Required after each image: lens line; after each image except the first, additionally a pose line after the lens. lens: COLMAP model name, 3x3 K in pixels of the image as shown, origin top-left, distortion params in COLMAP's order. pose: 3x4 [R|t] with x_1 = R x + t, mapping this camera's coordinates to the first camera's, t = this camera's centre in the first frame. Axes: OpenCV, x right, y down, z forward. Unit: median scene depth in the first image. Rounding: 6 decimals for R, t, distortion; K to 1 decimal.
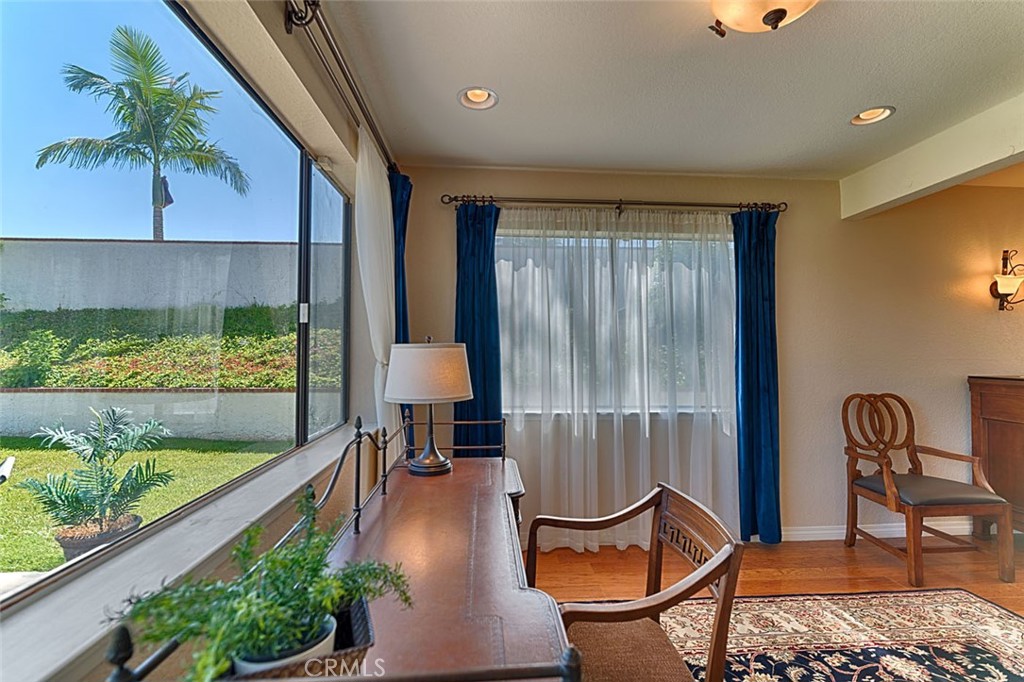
lens RADIAL K [[459.8, 0, 515.5], [0, 459.8, 340.4], [0, 0, 1]] dist [-0.001107, -0.000800]
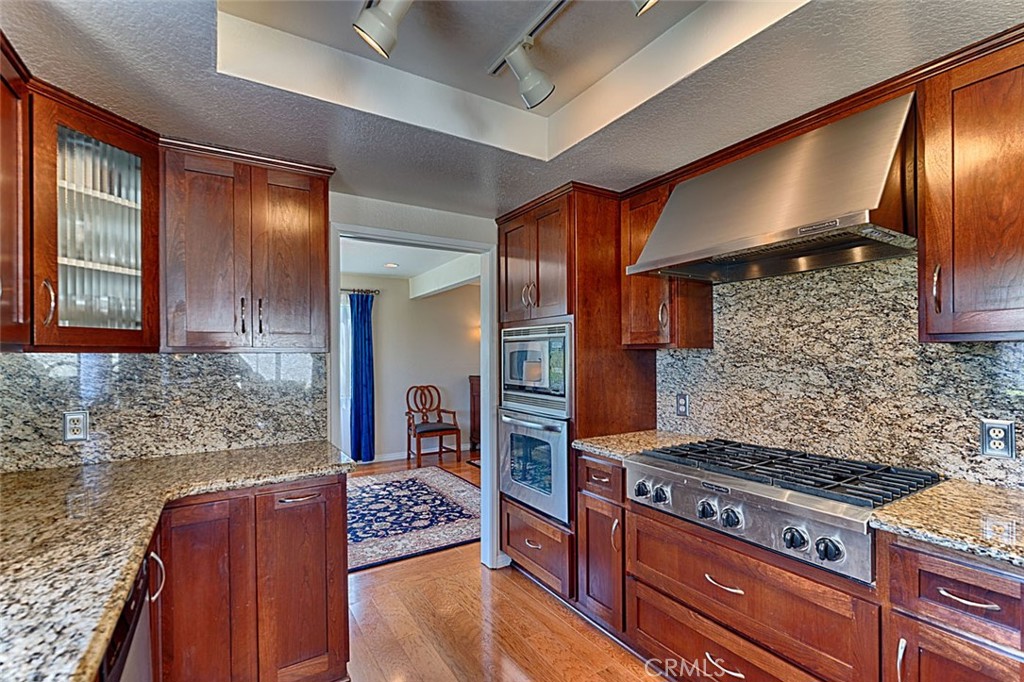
lens RADIAL K [[464.7, 0, 515.9], [0, 464.7, 354.3], [0, 0, 1]] dist [0.000636, -0.000064]
pose [[0.882257, -0.008026, 0.470700, 0.183020], [-0.000398, 0.999842, 0.017795, -0.065765], [-0.470768, -0.015888, 0.882114, -1.107021]]
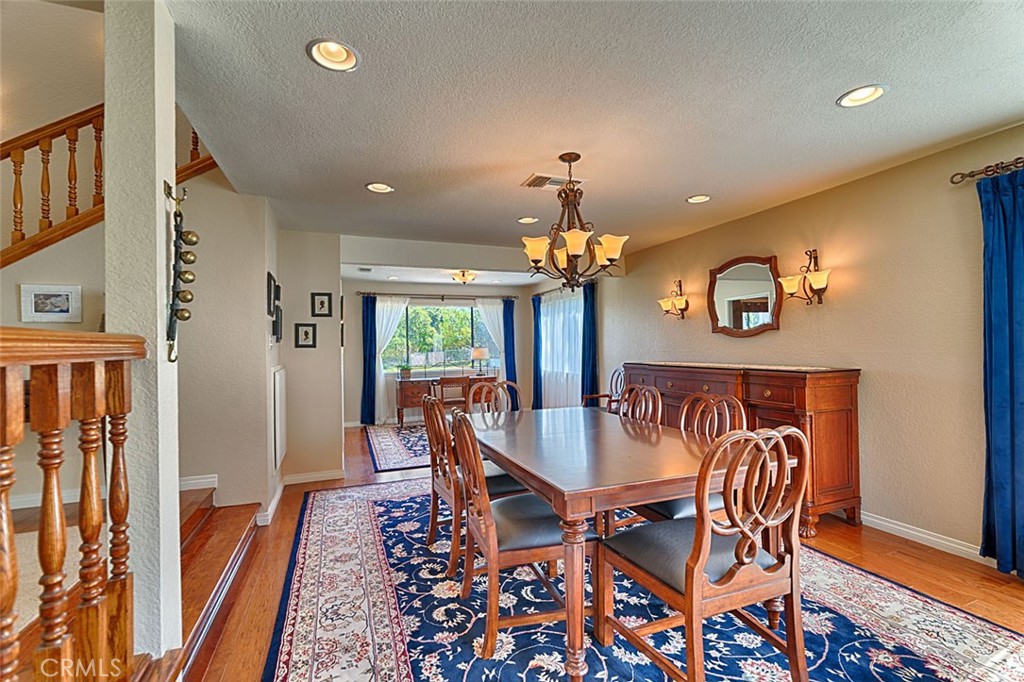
lens RADIAL K [[442.1, 0, 515.7], [0, 442.1, 340.3], [0, 0, 1]] dist [-0.001001, -0.001094]
pose [[0.300908, -0.018689, -0.953470, 2.579368], [0.040172, 0.999169, -0.006907, -0.008022], [0.952807, -0.036224, 0.301409, 0.028267]]
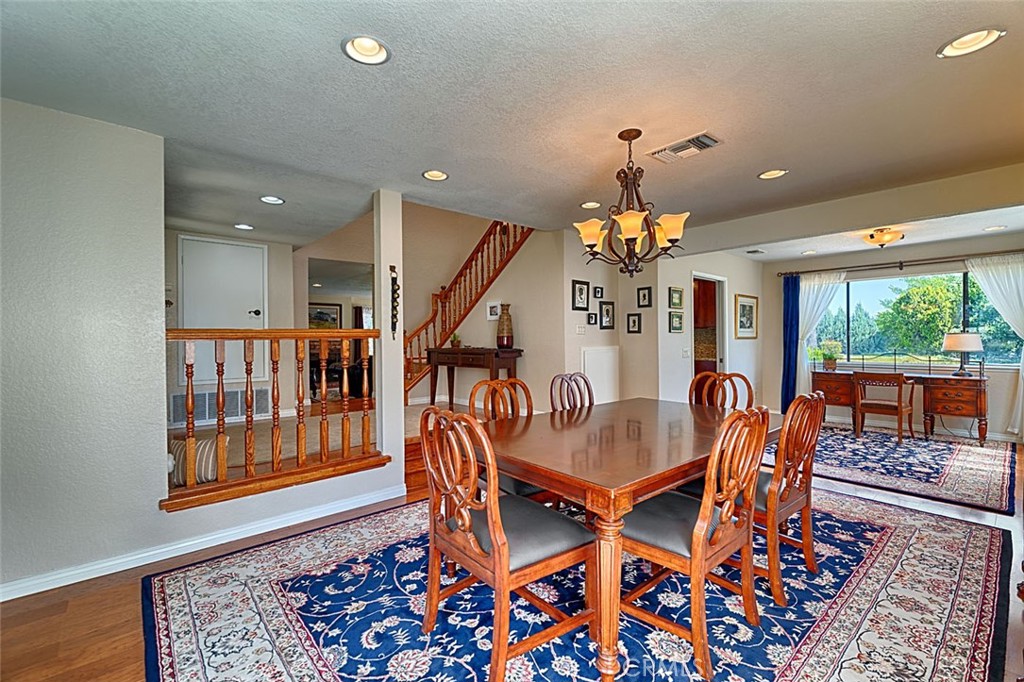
lens RADIAL K [[442.1, 0, 515.7], [0, 442.1, 340.3], [0, 0, 1]] dist [-0.001001, -0.001094]
pose [[-0.795182, 0.009609, -0.606294, 2.451183], [0.021683, 0.999686, -0.012595, 0.020589], [0.605983, -0.023162, -0.795141, 0.979153]]
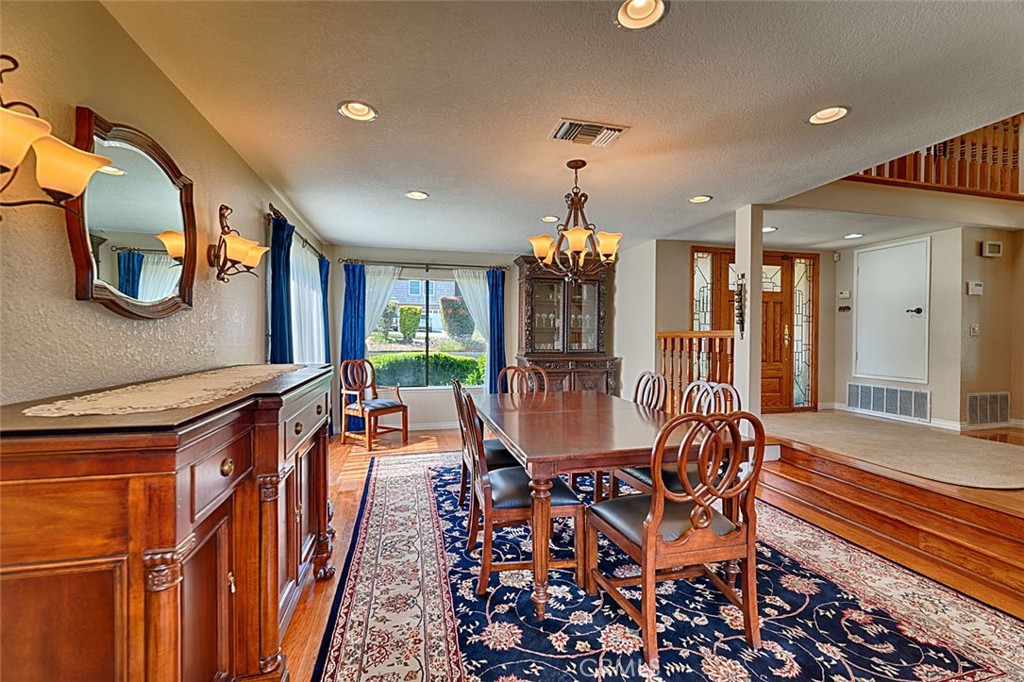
lens RADIAL K [[442.1, 0, 515.7], [0, 442.1, 340.3], [0, 0, 1]] dist [-0.001001, -0.001094]
pose [[-0.175526, -0.010453, 0.984419, 0.753020], [-0.030074, 0.999534, 0.005252, 0.013193], [-0.984015, -0.028684, -0.175759, 0.736796]]
